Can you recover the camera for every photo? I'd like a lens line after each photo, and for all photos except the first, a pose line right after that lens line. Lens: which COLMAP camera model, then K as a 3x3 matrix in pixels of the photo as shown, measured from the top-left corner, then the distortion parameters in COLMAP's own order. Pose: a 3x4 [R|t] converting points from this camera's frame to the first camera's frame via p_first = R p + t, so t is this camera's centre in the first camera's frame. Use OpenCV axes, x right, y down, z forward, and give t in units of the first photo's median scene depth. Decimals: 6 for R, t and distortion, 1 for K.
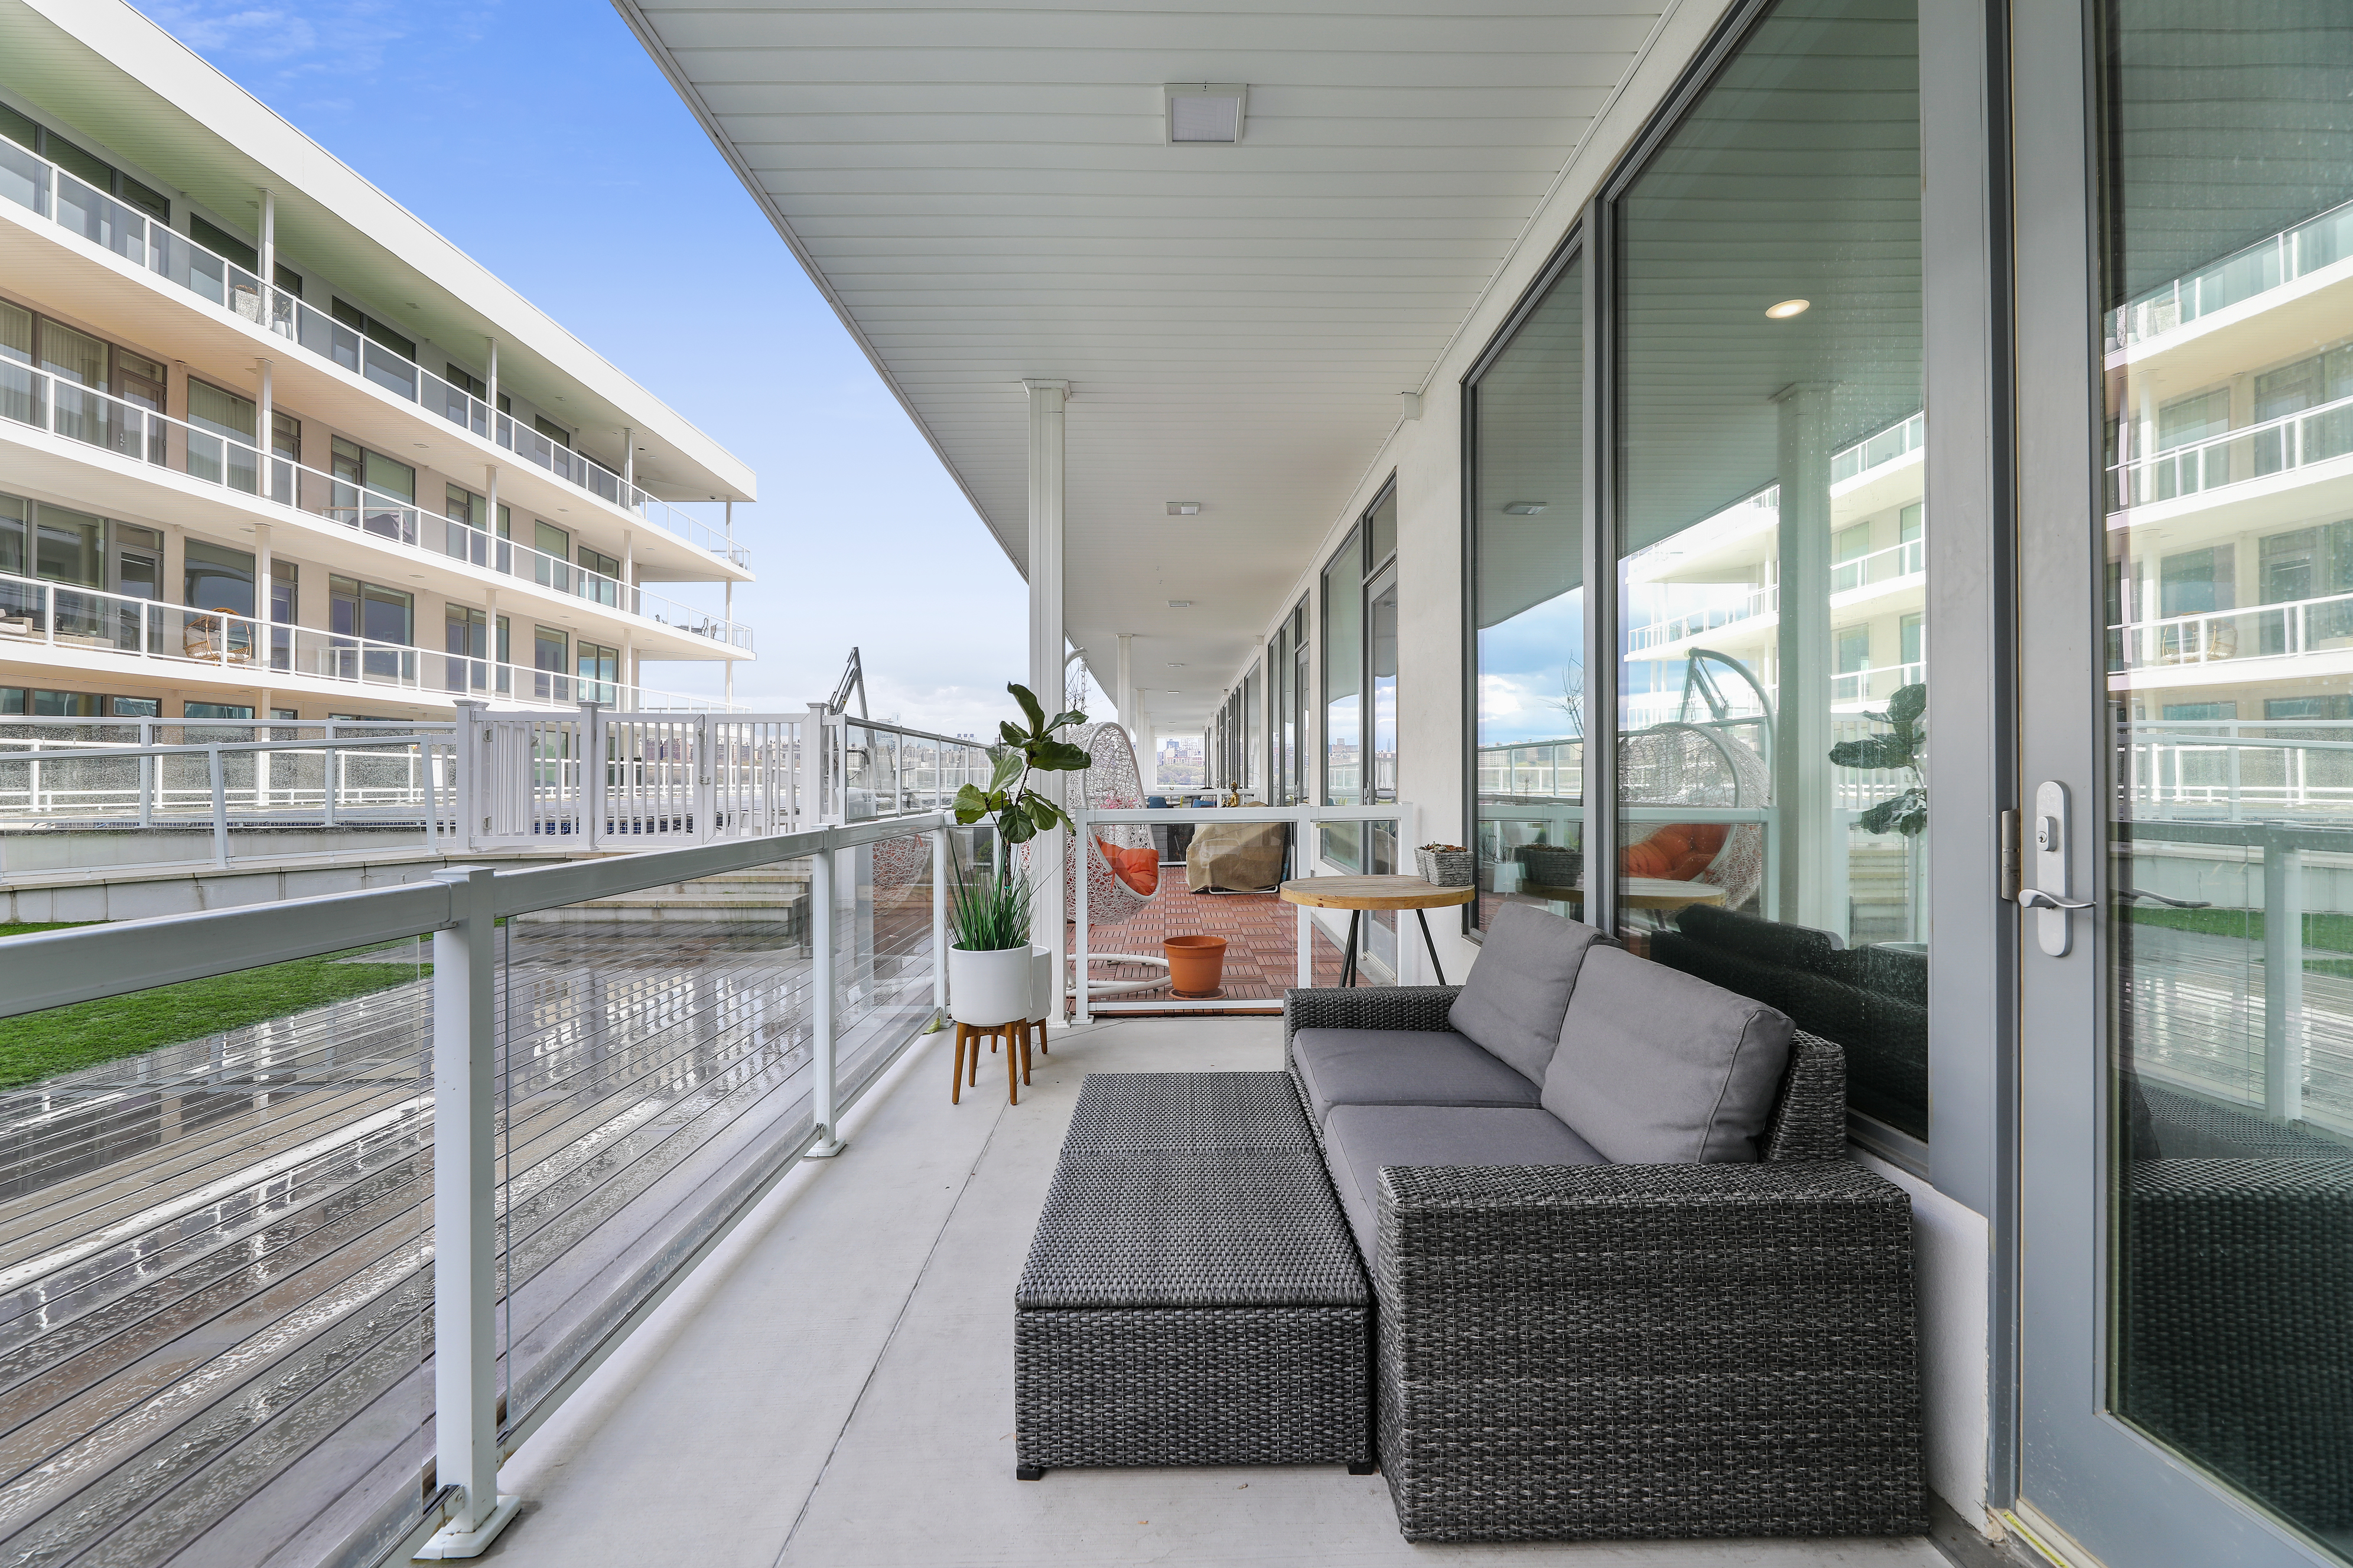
lens RADIAL K [[956.9, 0, 1175.0], [0, 956.9, 775.5], [0, 0, 1]] dist [-0.004166, -0.000657]
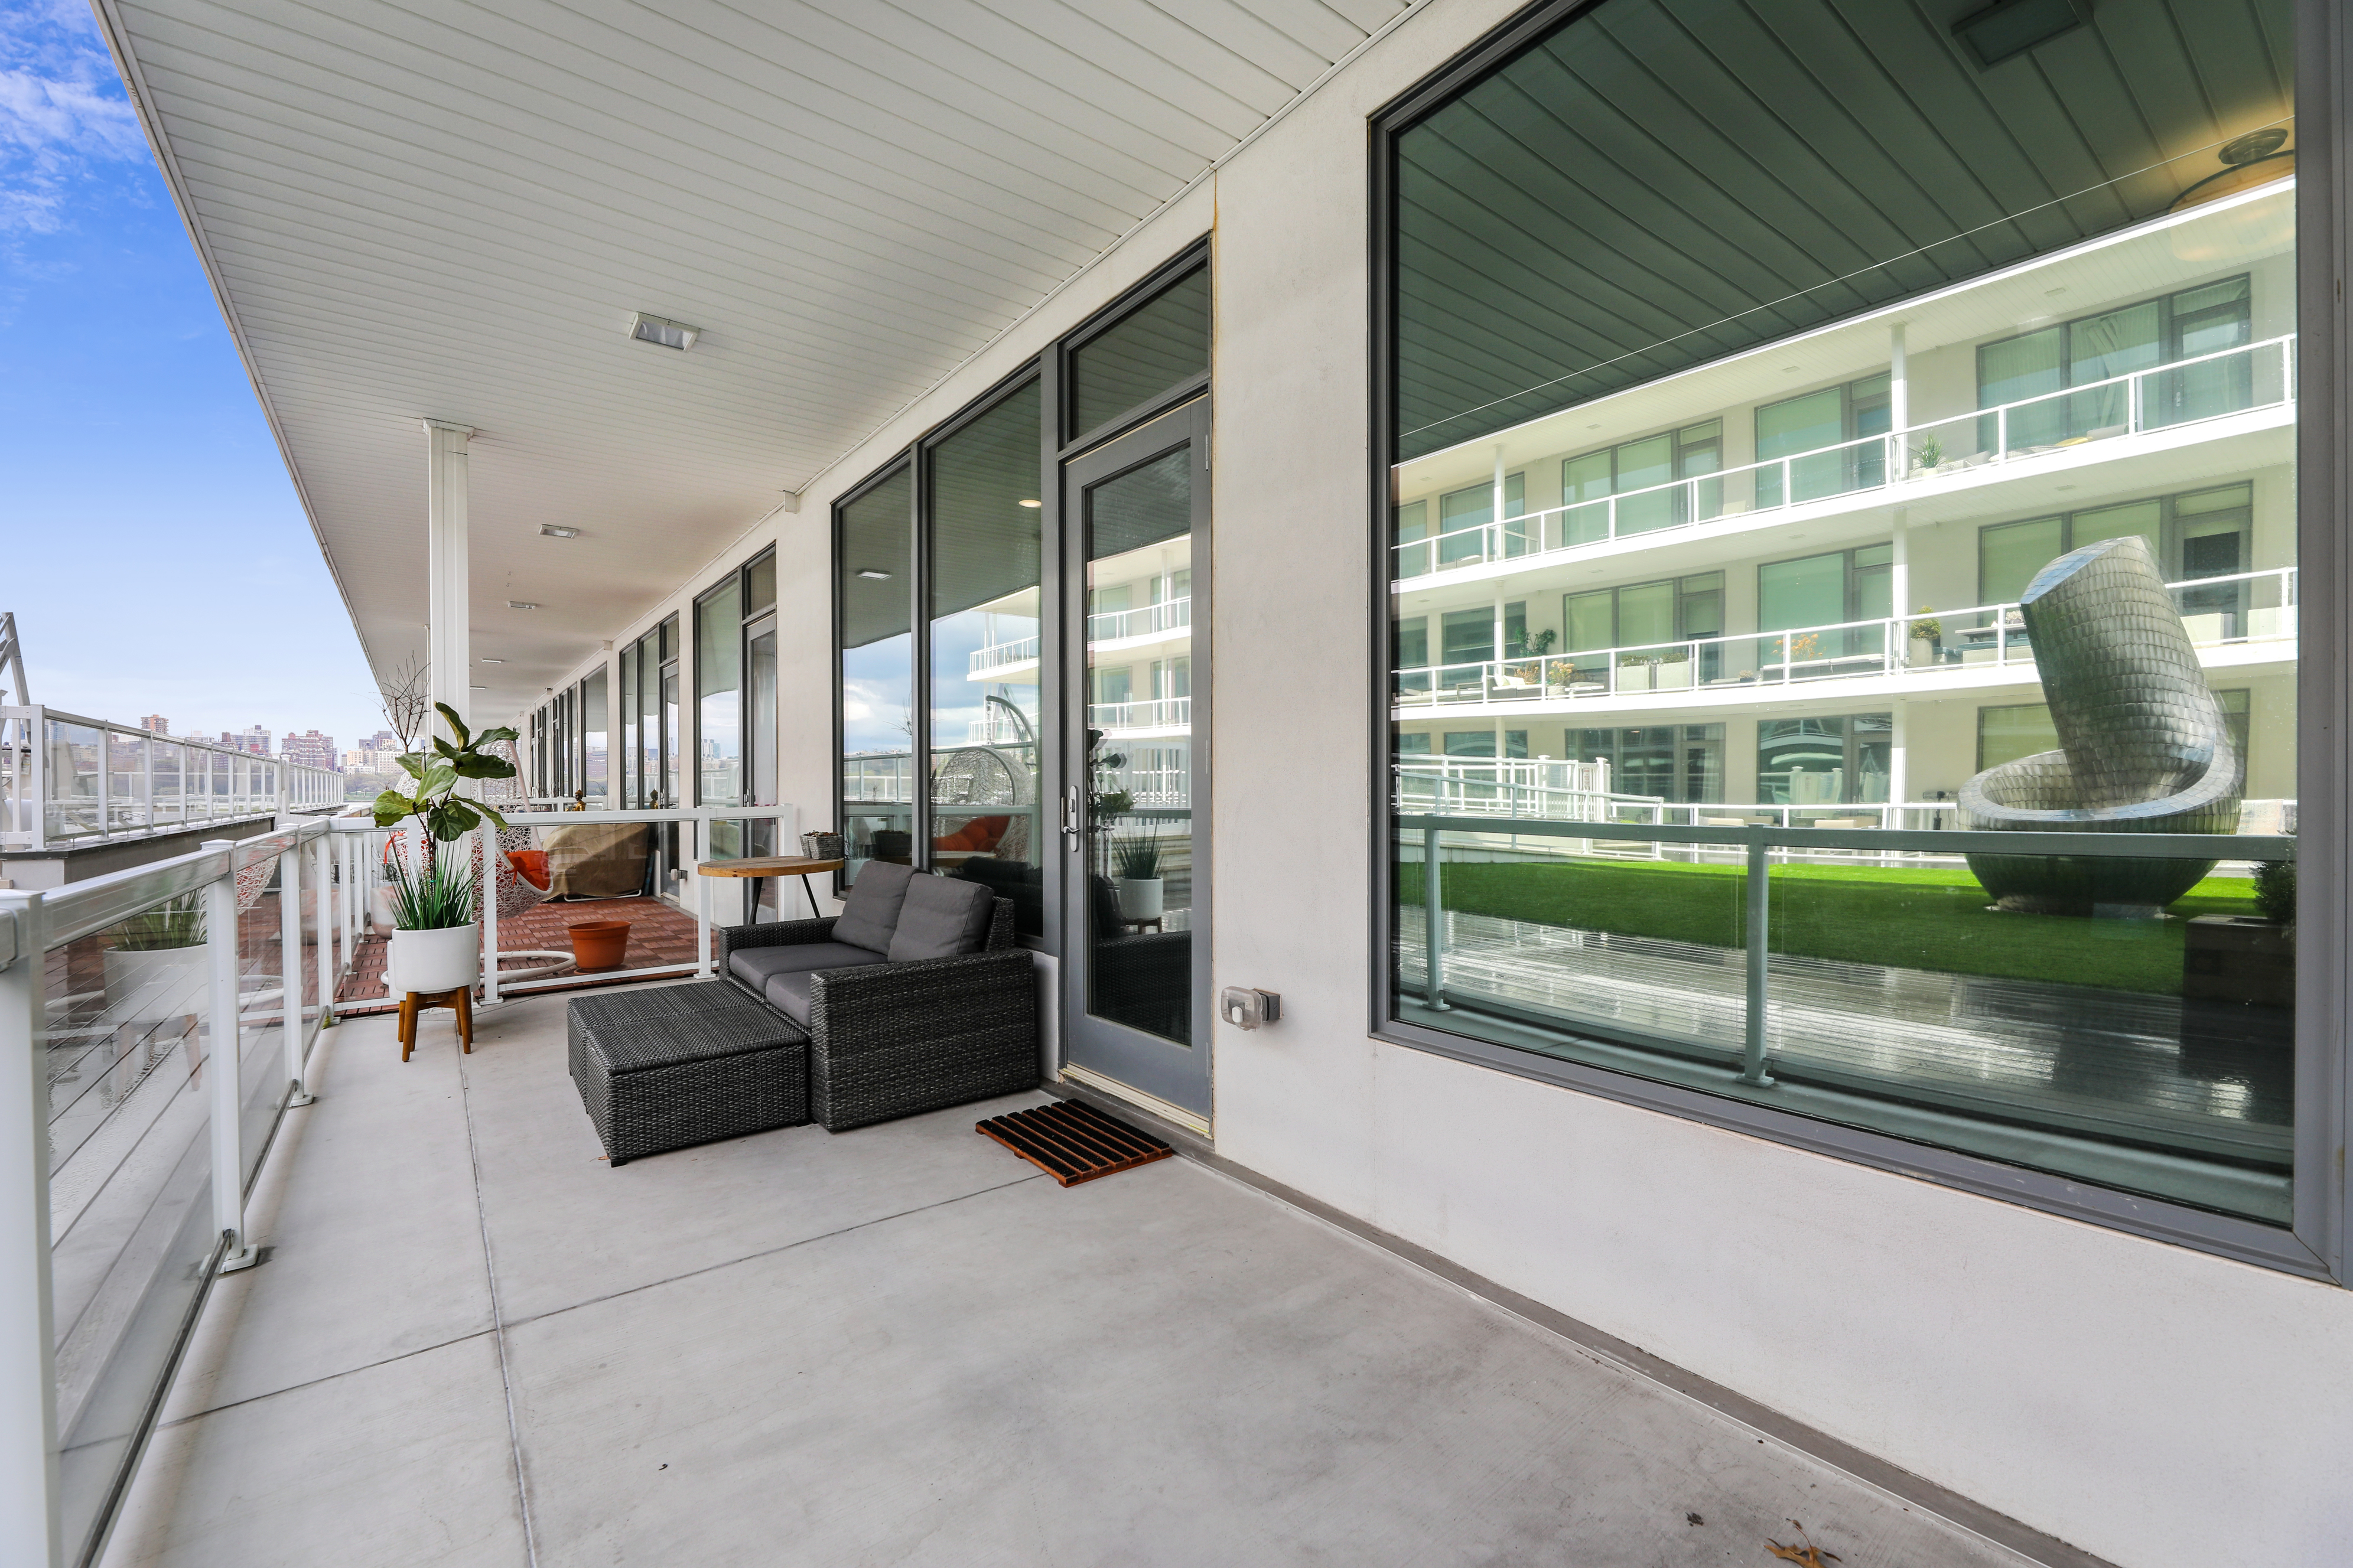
lens RADIAL K [[973.1, 0, 1156.3], [0, 973.1, 797.2], [0, 0, 1]] dist [-0.004568, -0.000386]
pose [[0.804084, -0.005297, 0.594493, -0.089196], [-0.002337, 0.999924, 0.012071, 0.000702], [-0.594512, -0.011096, 0.804010, -0.230913]]
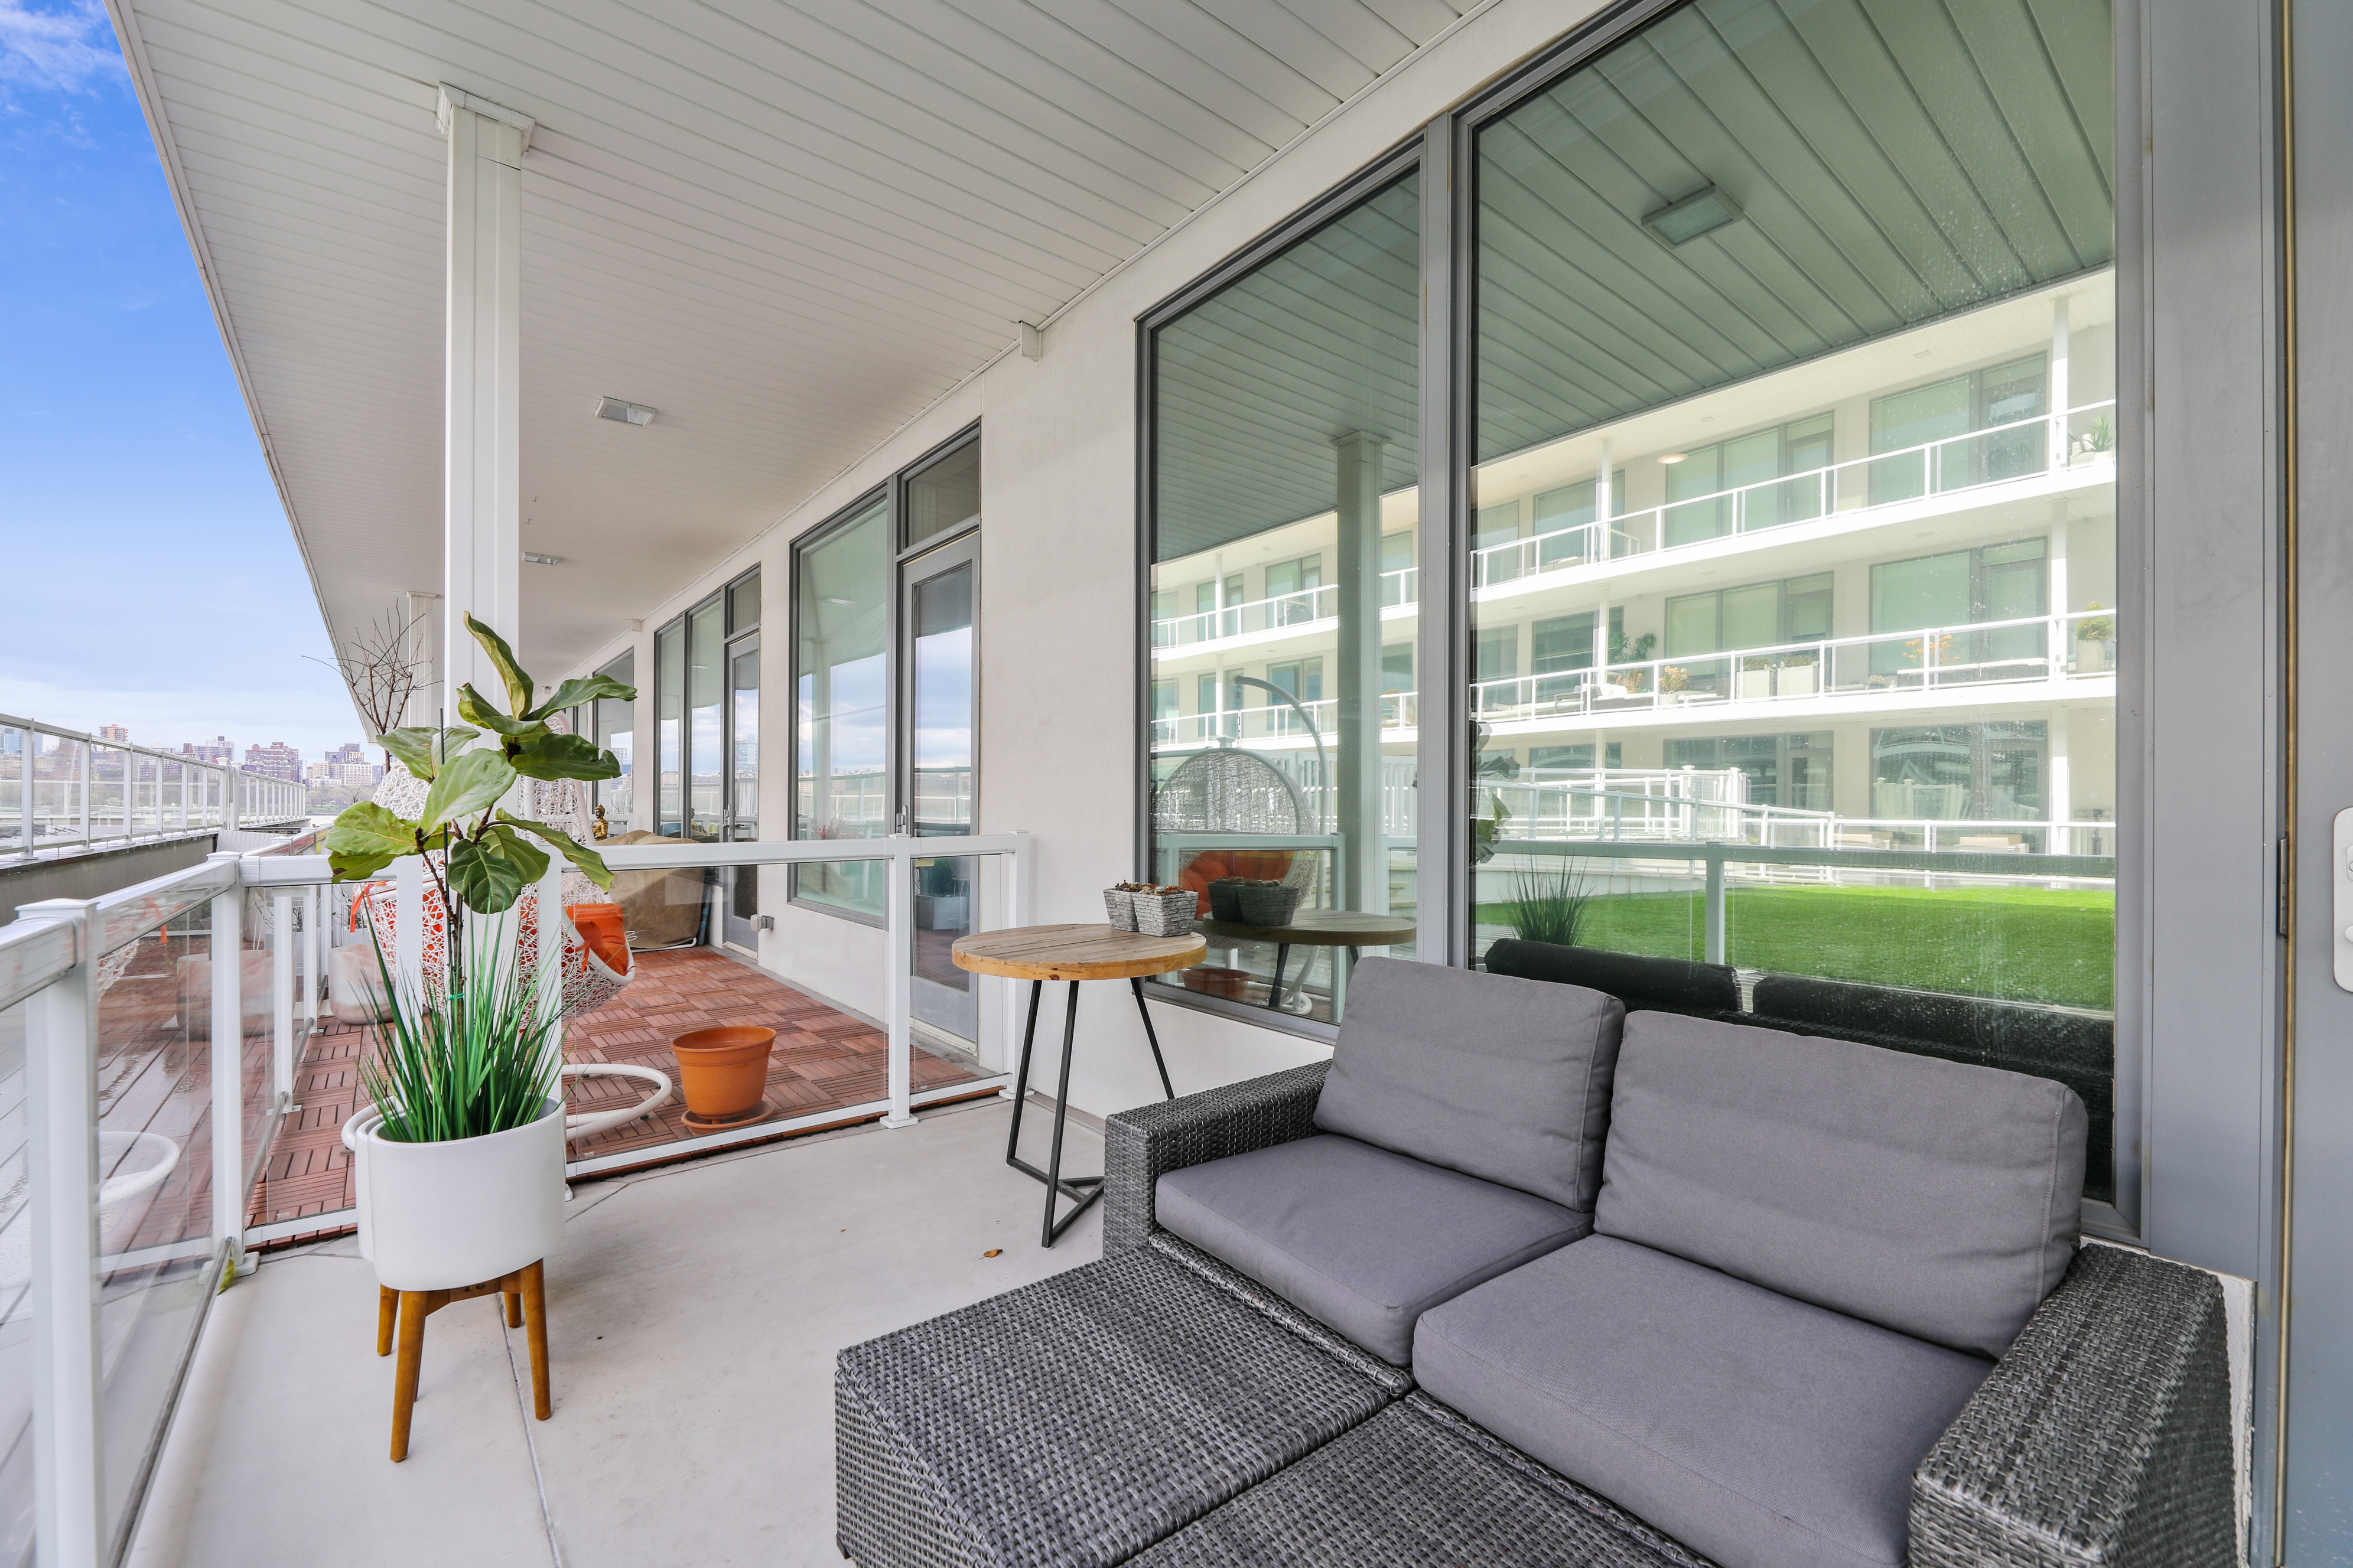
lens RADIAL K [[973.1, 0, 1156.3], [0, 973.1, 797.2], [0, 0, 1]] dist [-0.004568, -0.000386]
pose [[0.791133, 0.009081, 0.611576, -0.104501], [-0.007706, 0.999958, -0.004880, 0.002645], [-0.611595, -0.000852, 0.791171, 0.174049]]
